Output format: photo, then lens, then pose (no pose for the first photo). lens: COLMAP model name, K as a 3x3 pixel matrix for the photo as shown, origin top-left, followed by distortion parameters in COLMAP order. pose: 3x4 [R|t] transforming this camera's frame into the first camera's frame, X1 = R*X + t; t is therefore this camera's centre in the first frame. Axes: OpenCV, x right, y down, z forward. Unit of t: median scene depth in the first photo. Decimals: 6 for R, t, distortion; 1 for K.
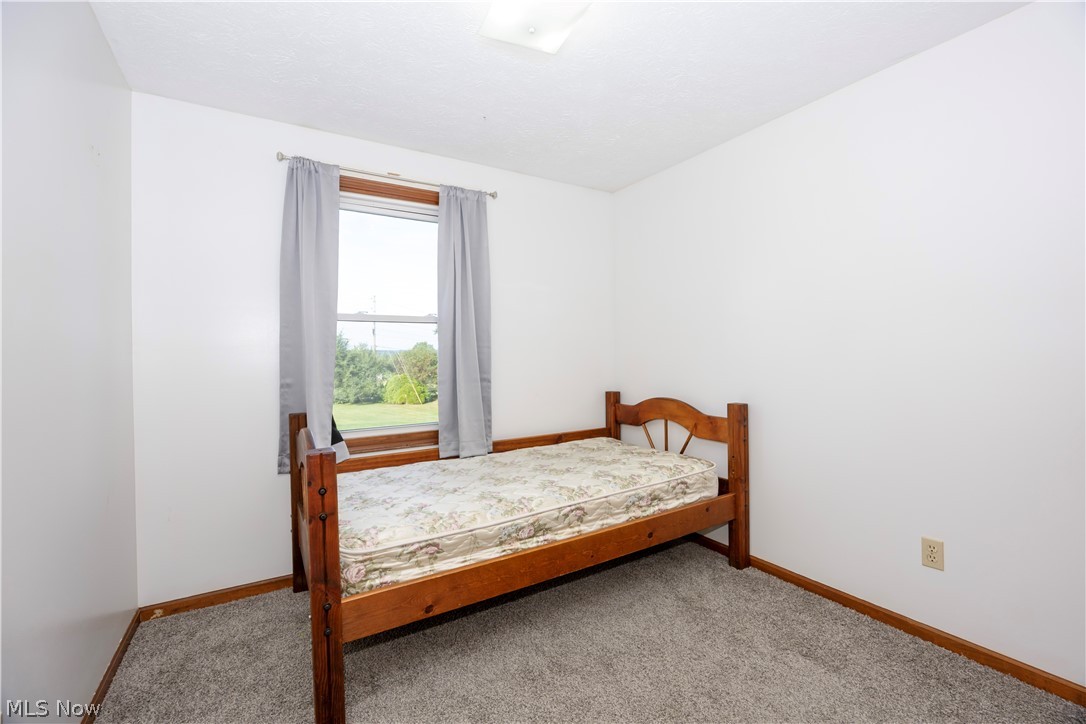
lens RADIAL K [[458.1, 0, 543.0], [0, 458.1, 356.7], [0, 0, 1]] dist [-0.019838, 0.000032]
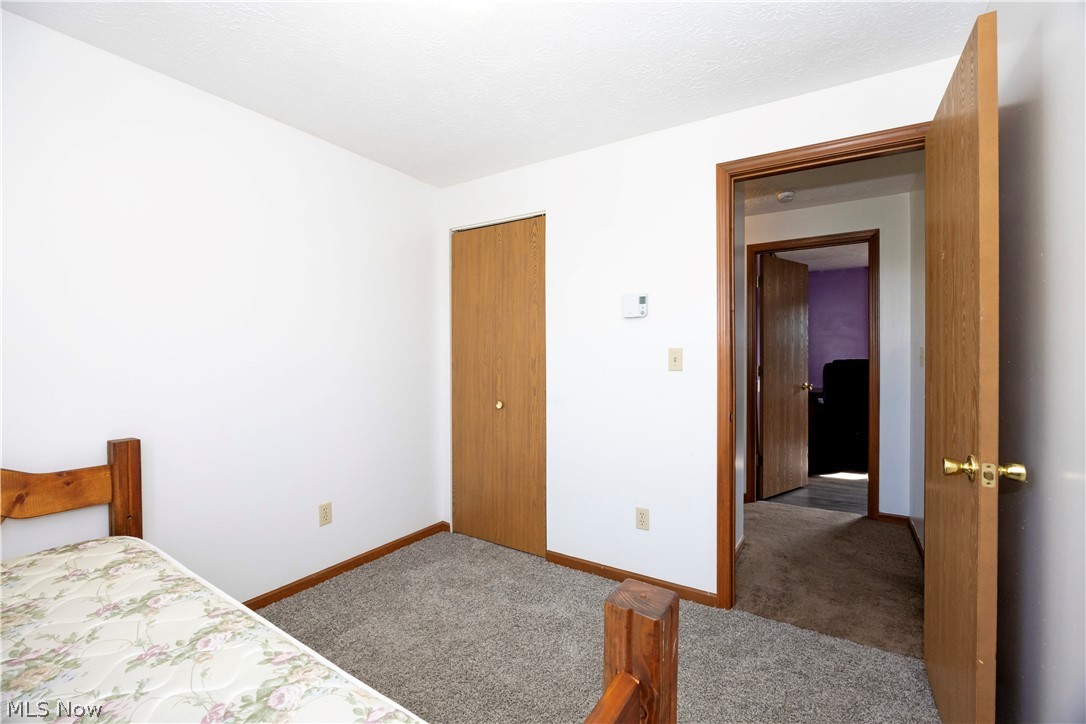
lens RADIAL K [[458.1, 0, 543.0], [0, 458.1, 356.7], [0, 0, 1]] dist [-0.019838, 0.000032]
pose [[-0.432768, 0.013524, 0.901404, -0.538082], [0.012678, 0.999880, -0.008915, -0.010716], [-0.901416, 0.007570, -0.432887, 0.823197]]
